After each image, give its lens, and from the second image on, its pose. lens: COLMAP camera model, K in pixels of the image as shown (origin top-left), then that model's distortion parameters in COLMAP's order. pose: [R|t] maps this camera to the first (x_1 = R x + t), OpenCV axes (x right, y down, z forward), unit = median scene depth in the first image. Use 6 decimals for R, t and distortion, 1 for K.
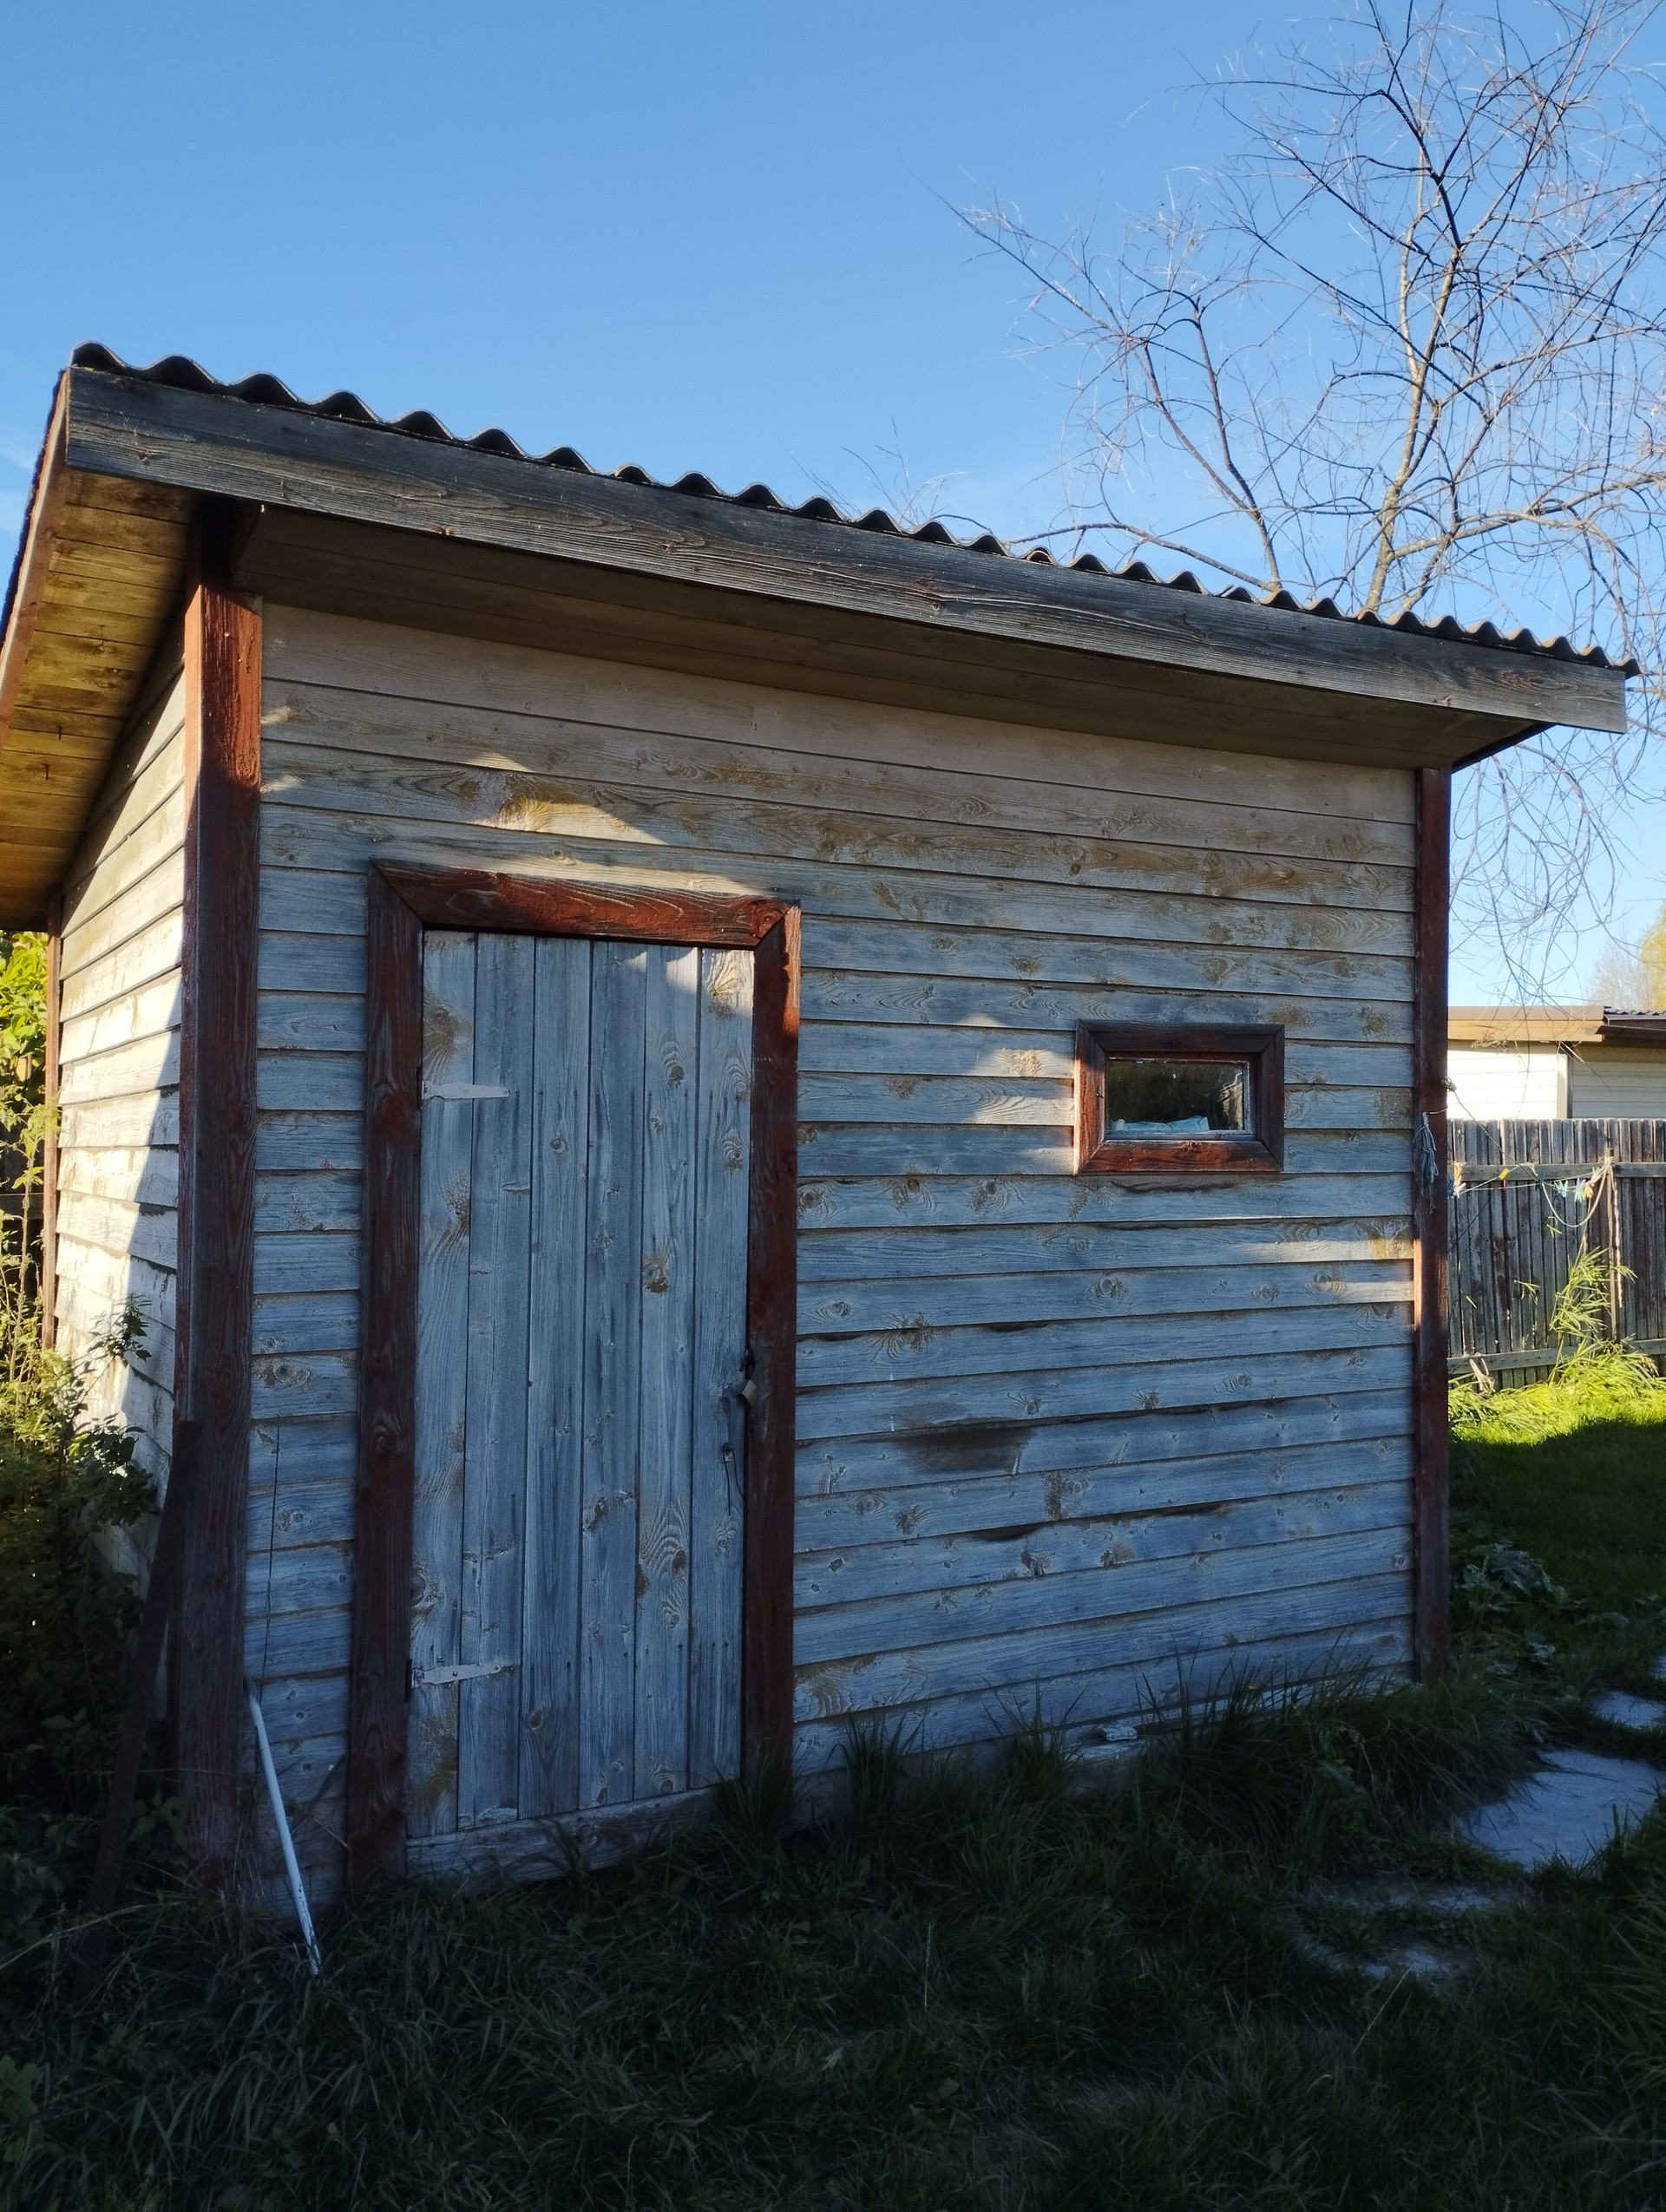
lens RADIAL K [[1840.6, 0, 836.1], [0, 1840.6, 1101.0], [0, 0, 1]] dist [0.134041, -0.155859]
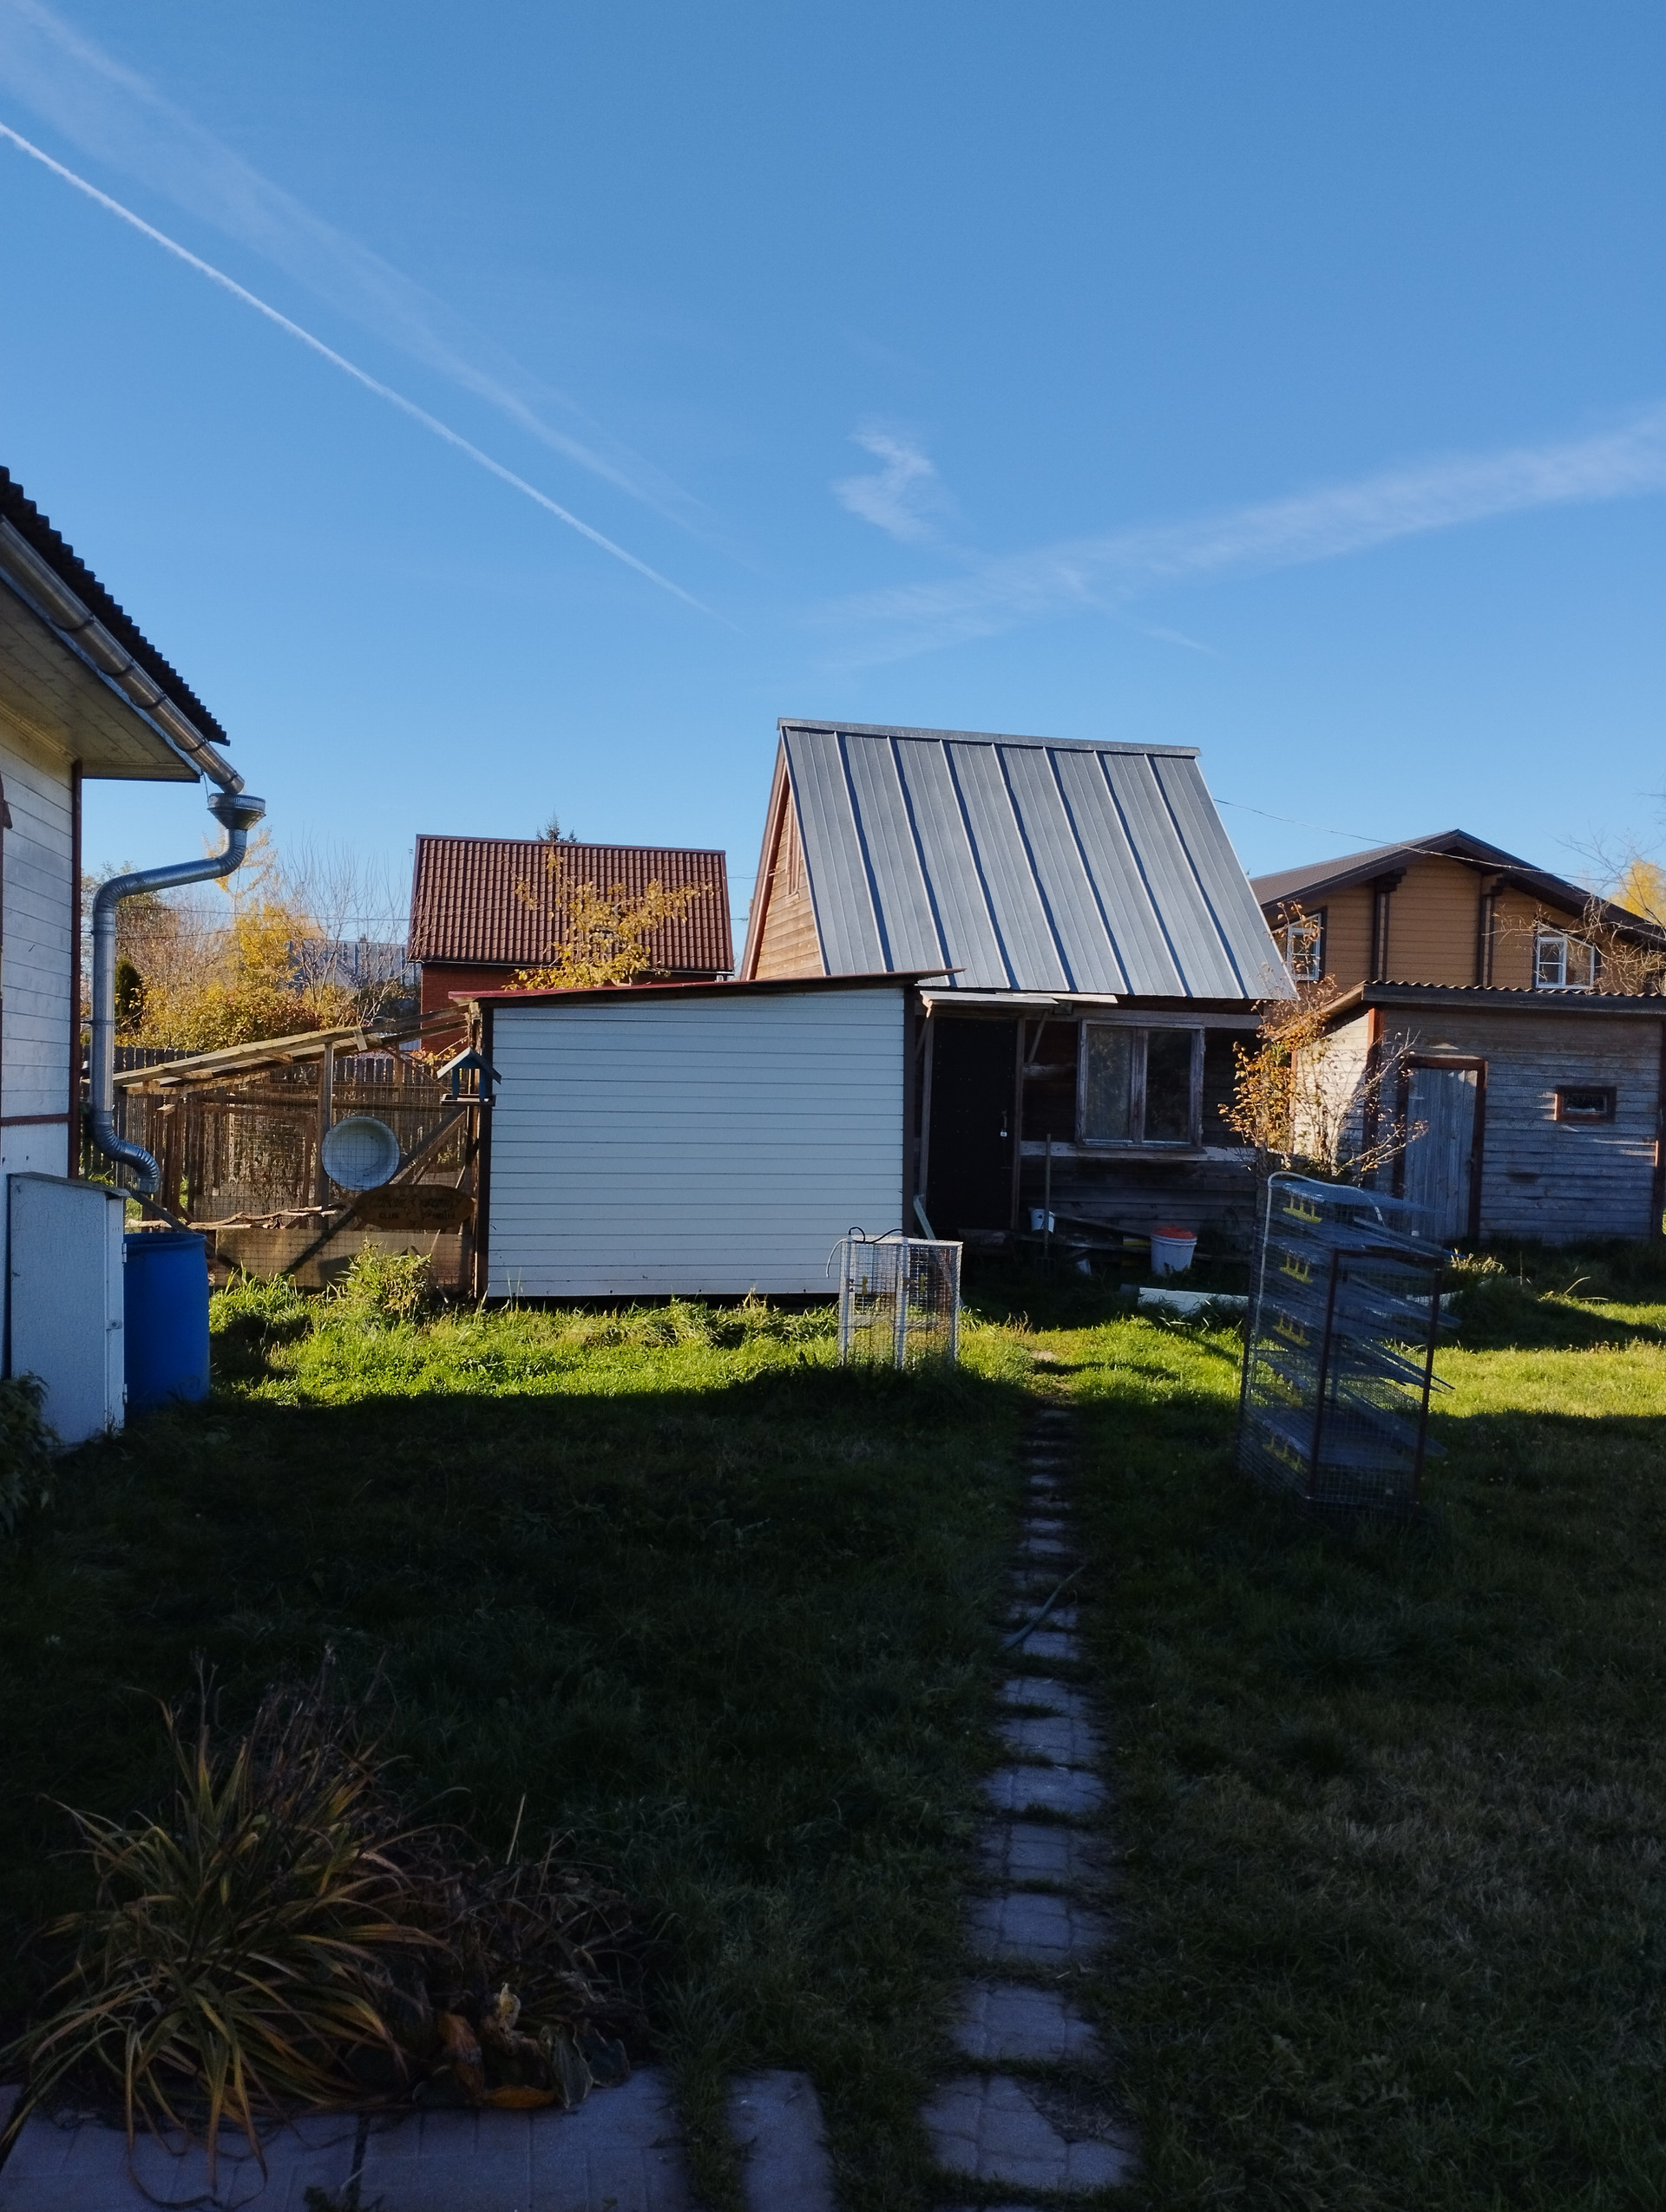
lens RADIAL K [[1840.6, 0, 836.1], [0, 1840.6, 1101.0], [0, 0, 1]] dist [0.134041, -0.155859]
pose [[0.921138, 0.042622, -0.386896, 0.286015], [-0.027748, 0.998648, 0.043952, -0.160549], [0.388246, -0.029751, 0.921075, -3.930566]]
